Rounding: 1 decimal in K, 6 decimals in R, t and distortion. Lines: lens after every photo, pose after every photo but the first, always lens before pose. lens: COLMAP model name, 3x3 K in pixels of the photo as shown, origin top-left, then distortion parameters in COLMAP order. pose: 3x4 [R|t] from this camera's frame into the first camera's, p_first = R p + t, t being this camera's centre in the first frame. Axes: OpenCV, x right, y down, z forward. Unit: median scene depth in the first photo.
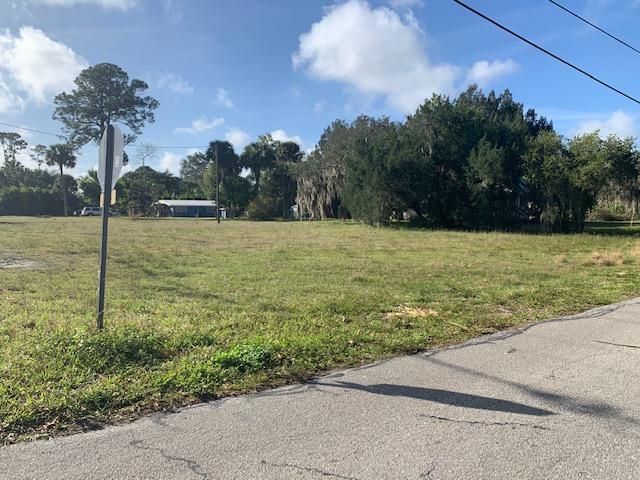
lens RADIAL K [[485.6, 0, 319.3], [0, 485.6, 258.1], [0, 0, 1]] dist [0.109110, -0.251795]
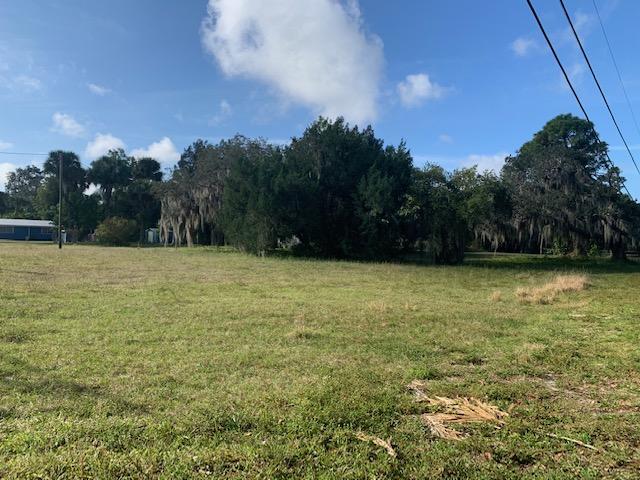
lens RADIAL K [[476.9, 0, 320.0], [0, 476.9, 240.0], [0, 0, 1]] dist [-0.008544, -0.005826]
pose [[0.949889, 0.020509, 0.311914, -0.040089], [0.007553, 0.996048, -0.088493, -0.011607], [-0.312497, 0.086414, 0.945980, 0.109439]]
